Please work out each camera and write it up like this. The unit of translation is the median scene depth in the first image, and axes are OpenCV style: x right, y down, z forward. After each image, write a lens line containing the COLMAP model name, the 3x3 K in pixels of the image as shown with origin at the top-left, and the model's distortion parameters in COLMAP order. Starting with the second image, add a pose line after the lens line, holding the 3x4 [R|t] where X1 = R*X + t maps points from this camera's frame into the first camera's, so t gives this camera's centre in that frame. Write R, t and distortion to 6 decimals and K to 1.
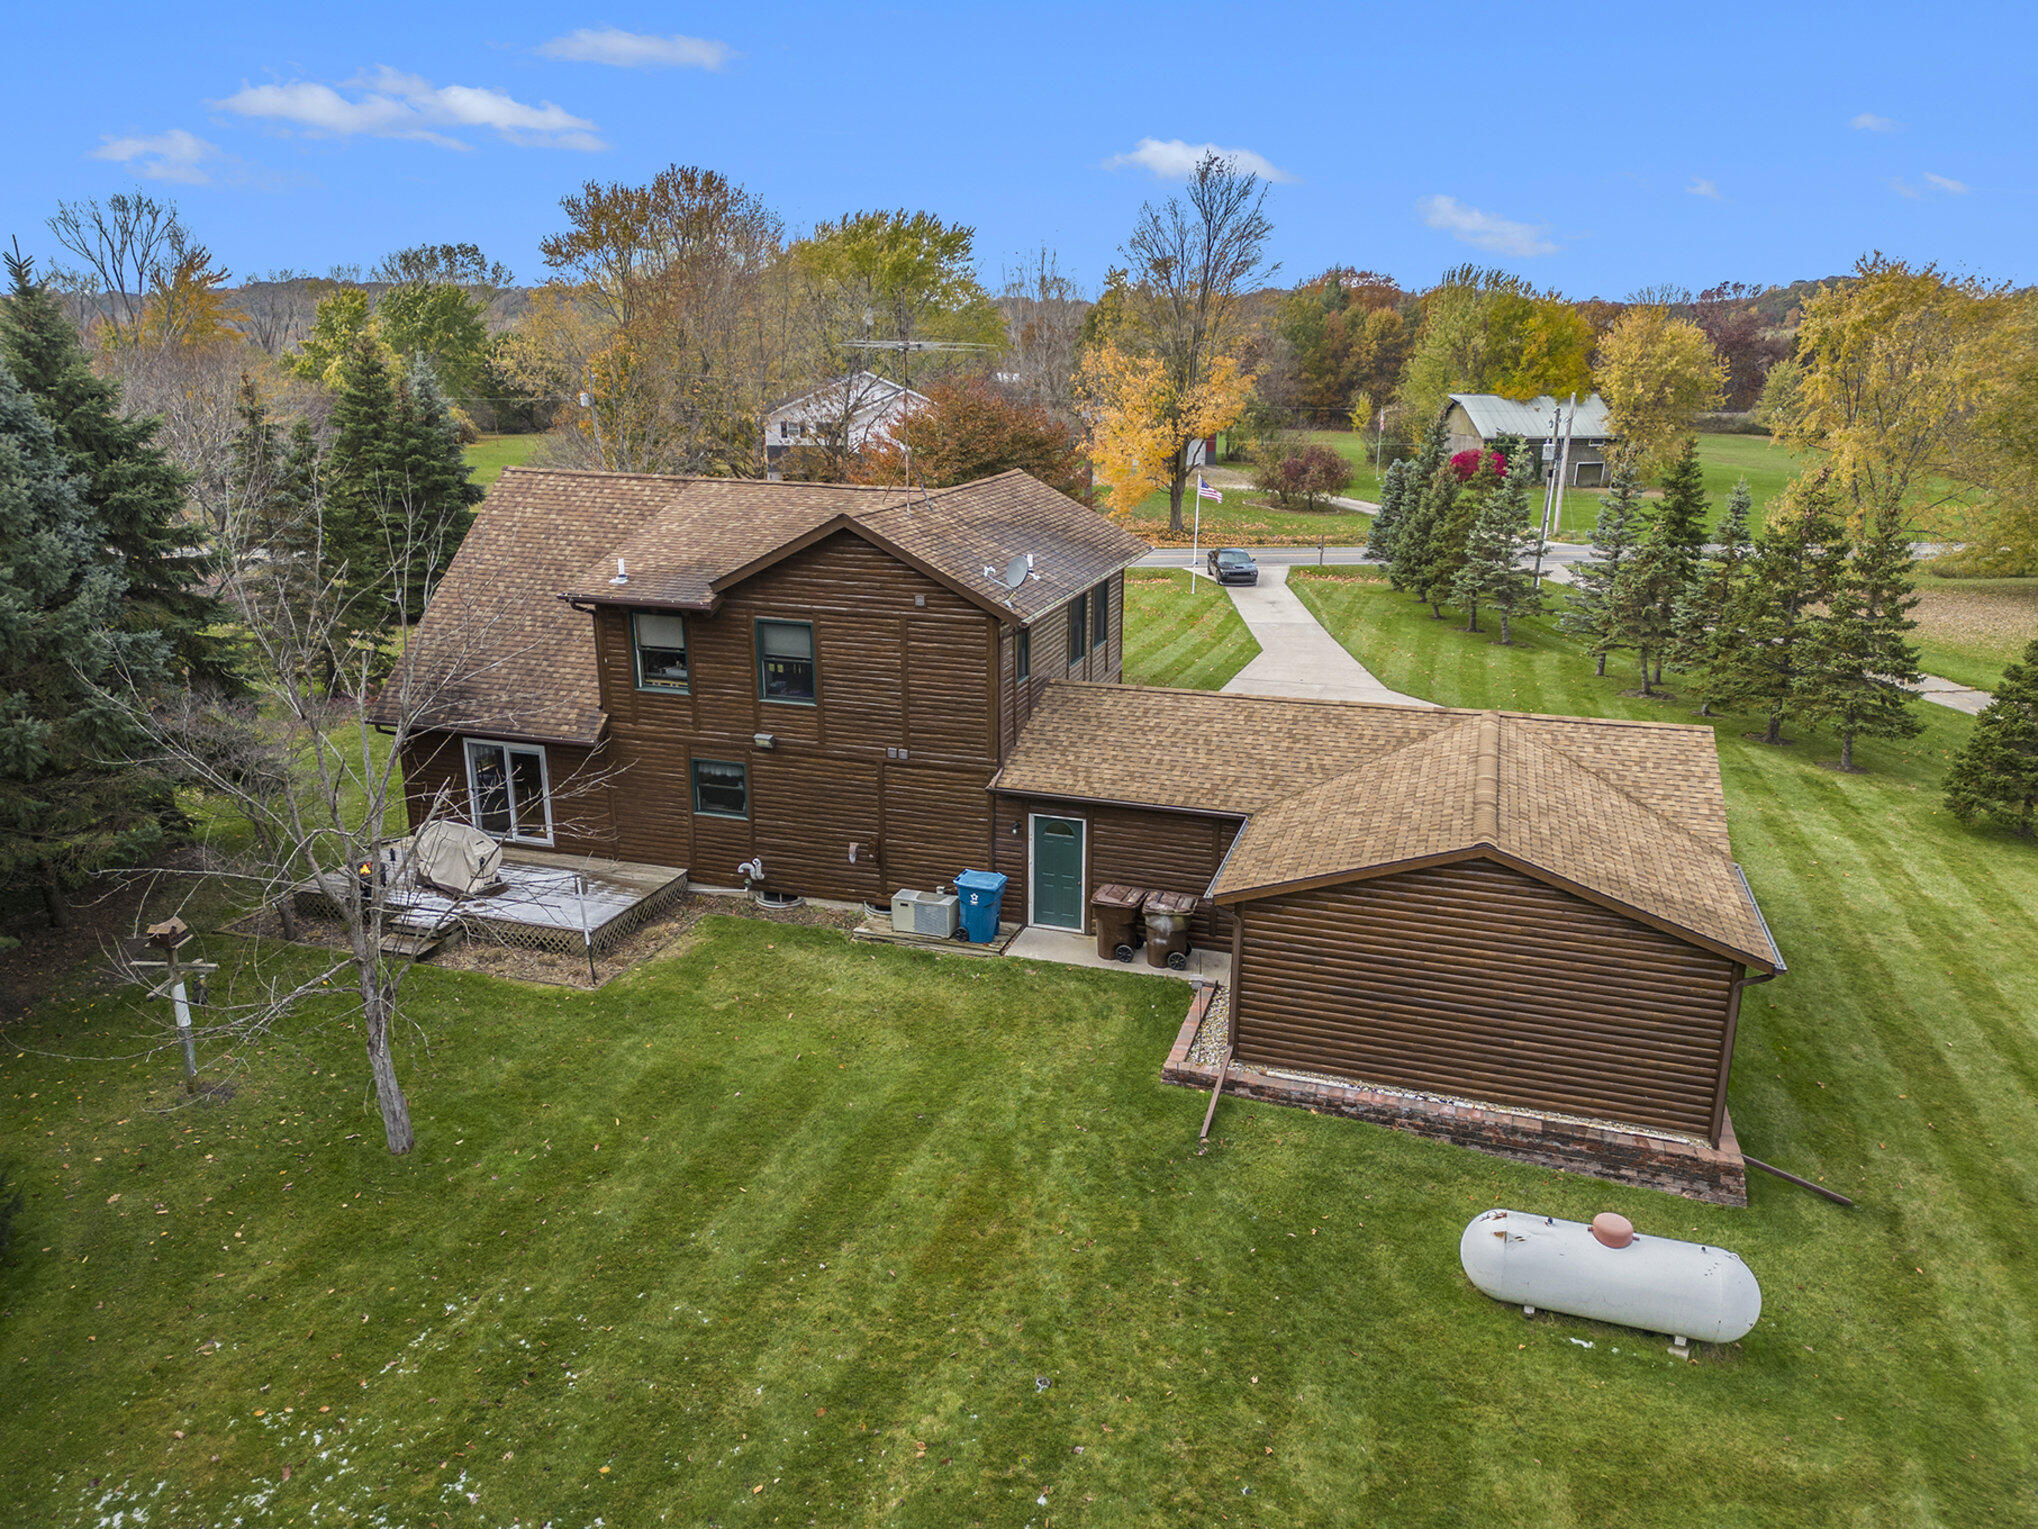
lens RADIAL K [[1410.6, 0, 1019.0], [0, 1410.6, 764.5], [0, 0, 1]] dist [0.080922, -0.068159]
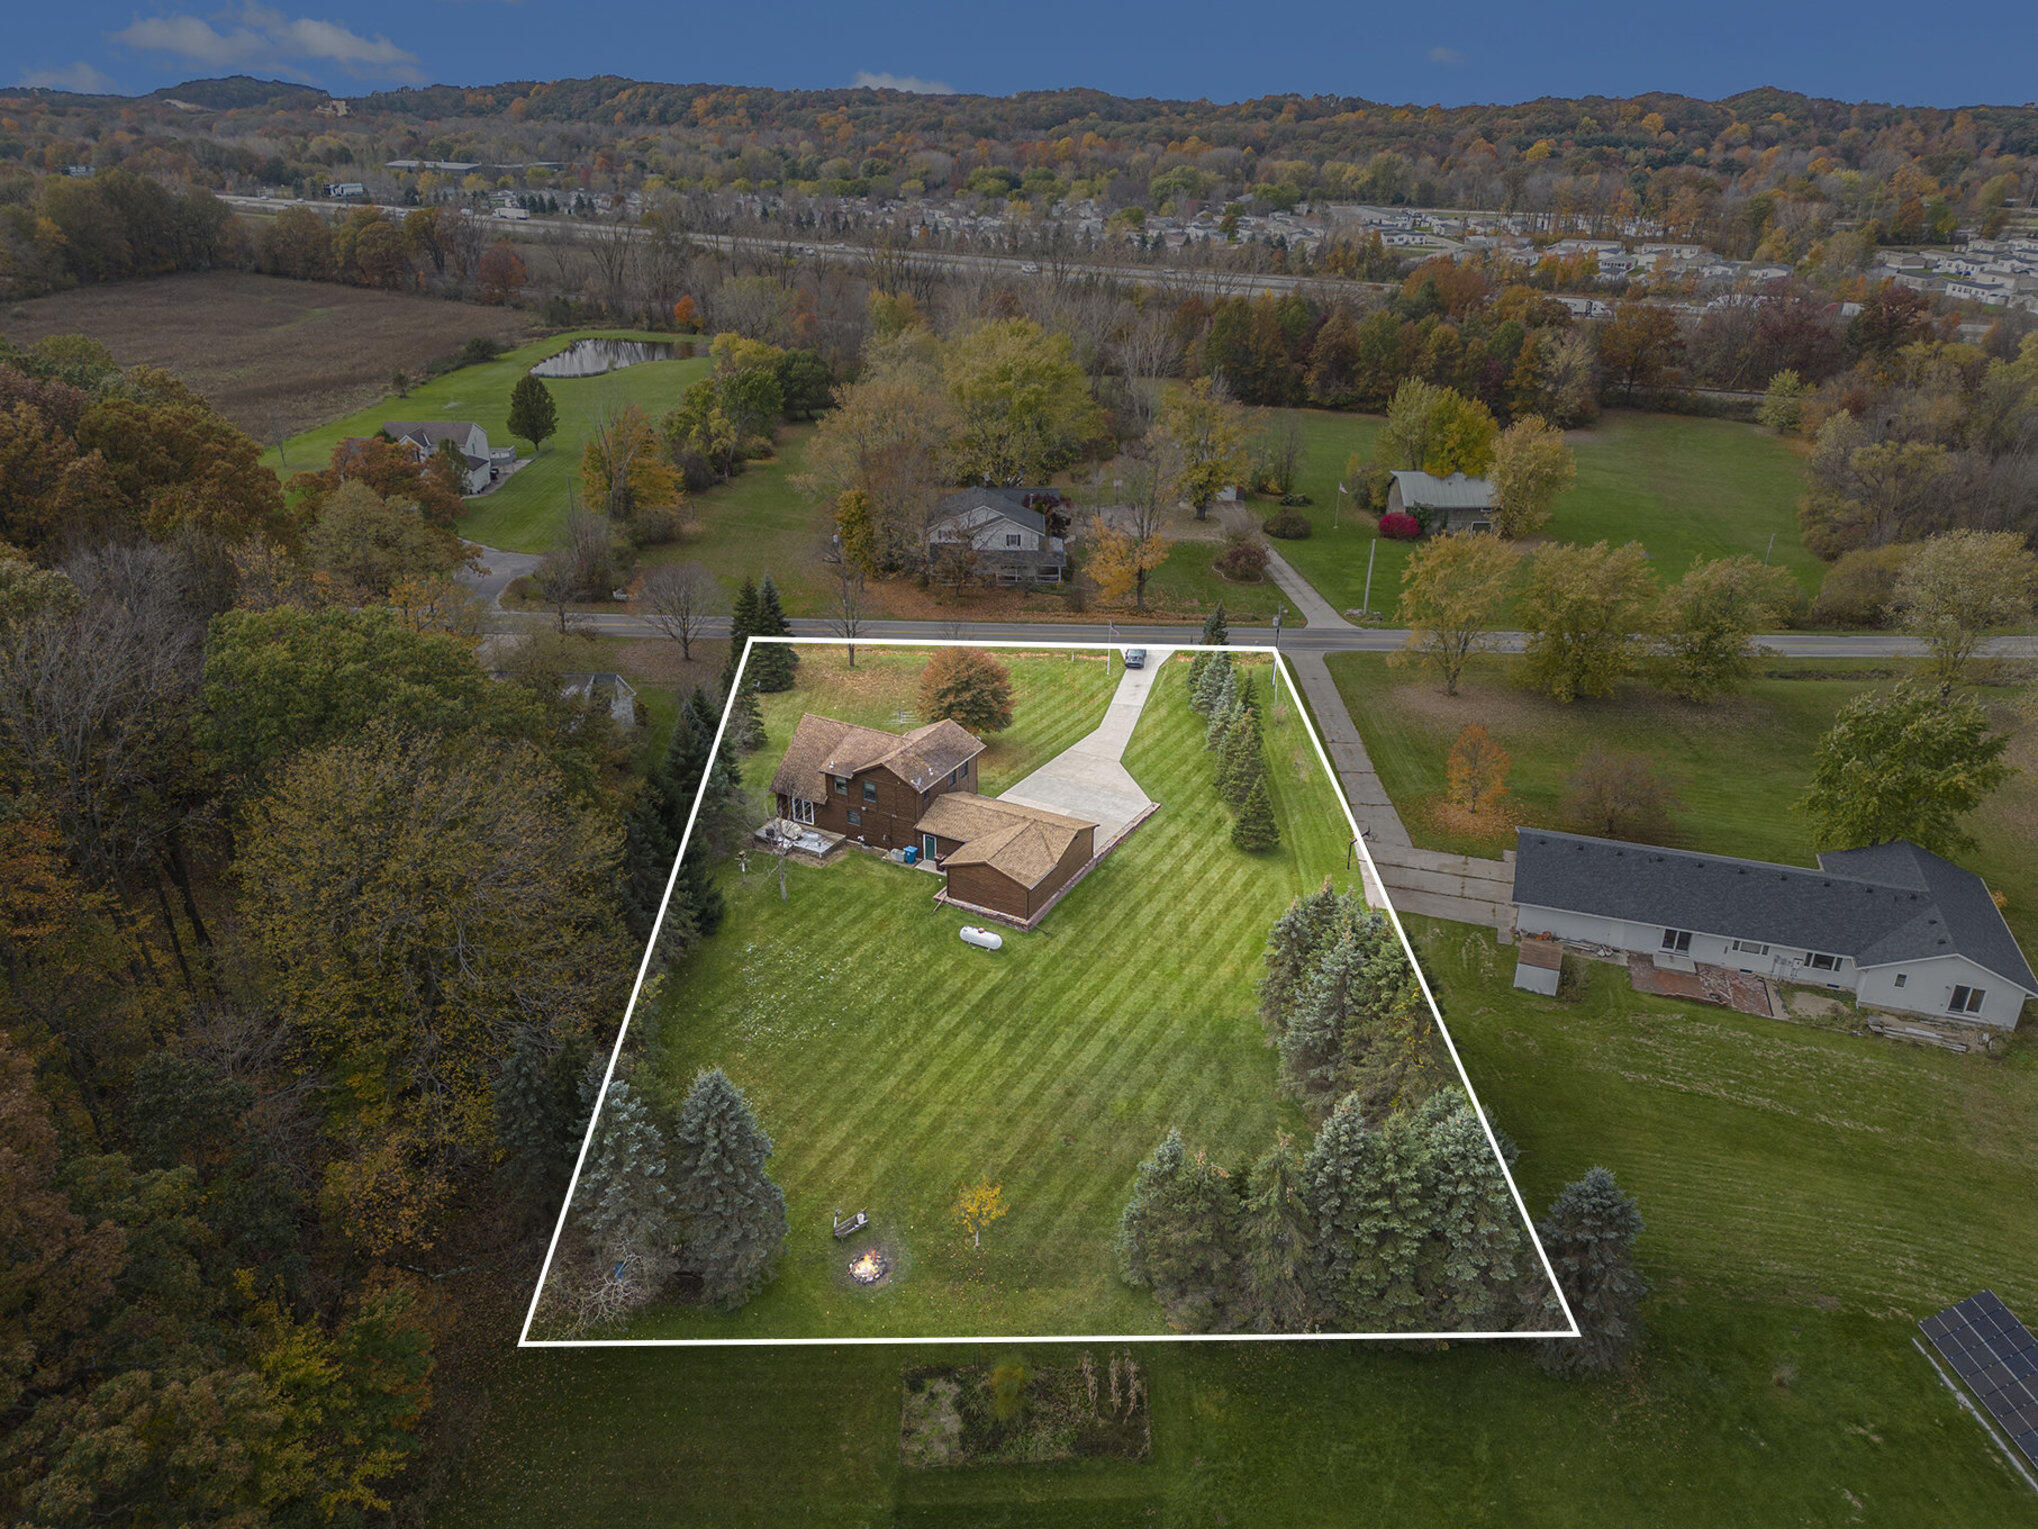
lens RADIAL K [[1406.7, 0, 1024.0], [0, 1406.7, 758.5], [0, 0, 1]] dist [0.104163, -0.112675]
pose [[0.984018, 0.077097, -0.160514, 0.972454], [-0.053766, 0.987979, 0.144934, -0.824012], [0.169758, -0.133987, 0.976335, -3.046809]]
